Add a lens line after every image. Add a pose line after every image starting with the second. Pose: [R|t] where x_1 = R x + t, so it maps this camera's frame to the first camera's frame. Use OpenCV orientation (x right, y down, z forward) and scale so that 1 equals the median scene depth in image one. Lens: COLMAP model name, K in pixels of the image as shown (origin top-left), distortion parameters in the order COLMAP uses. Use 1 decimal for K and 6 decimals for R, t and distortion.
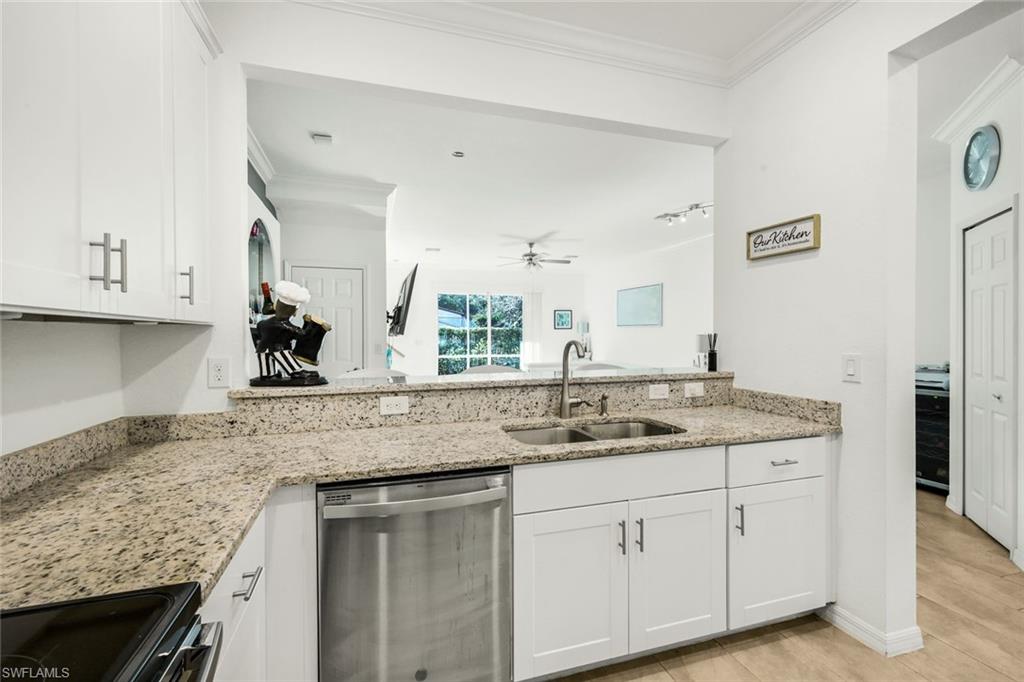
lens RADIAL K [[449.4, 0, 514.6], [0, 449.4, 339.2], [0, 0, 1]] dist [0.001748, 0.000068]
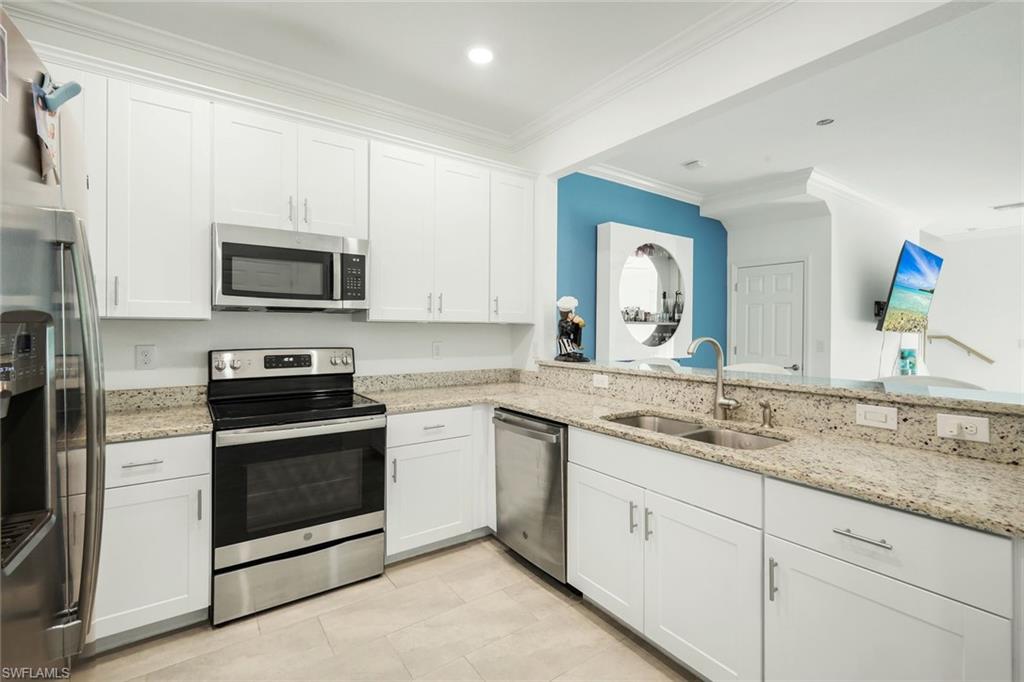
lens RADIAL K [[462.1, 0, 514.7], [0, 462.1, 329.2], [0, 0, 1]] dist [0.002203, 0.000326]
pose [[0.303734, 0.006831, -0.952732, 0.817535], [-0.017846, 0.999840, 0.001479, -0.007360], [0.952590, 0.016554, 0.303807, 0.257627]]
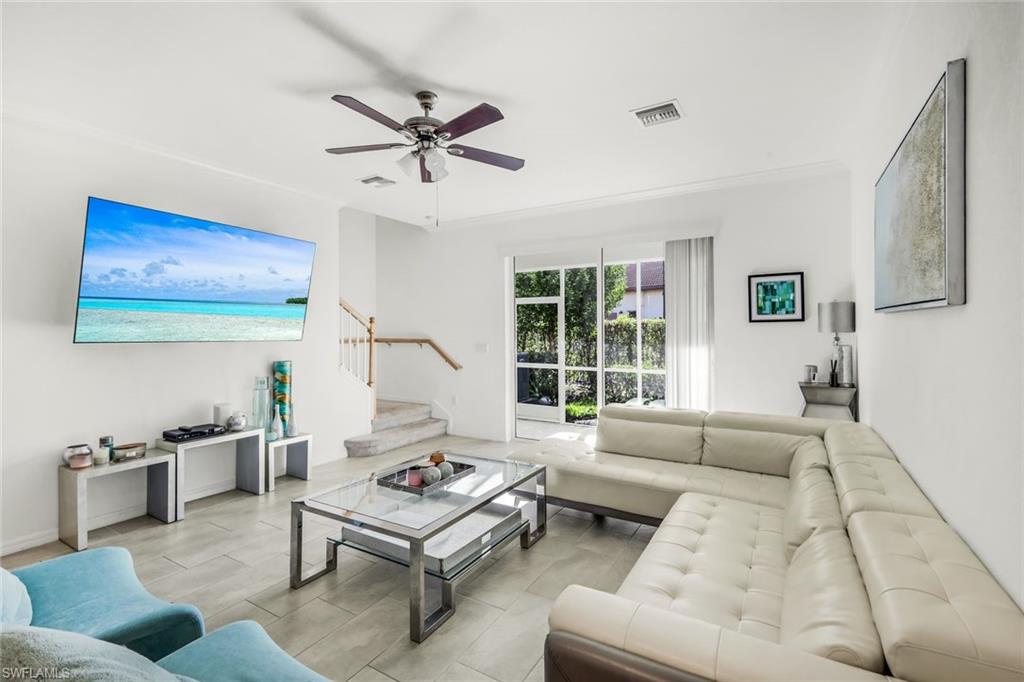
lens RADIAL K [[462.1, 0, 514.7], [0, 462.1, 329.2], [0, 0, 1]] dist [0.002203, 0.000326]
pose [[0.663445, 0.001027, -0.748225, 1.098267], [-0.003666, 0.999992, -0.001878, -0.061391], [0.748216, 0.003989, 0.663443, 2.385206]]
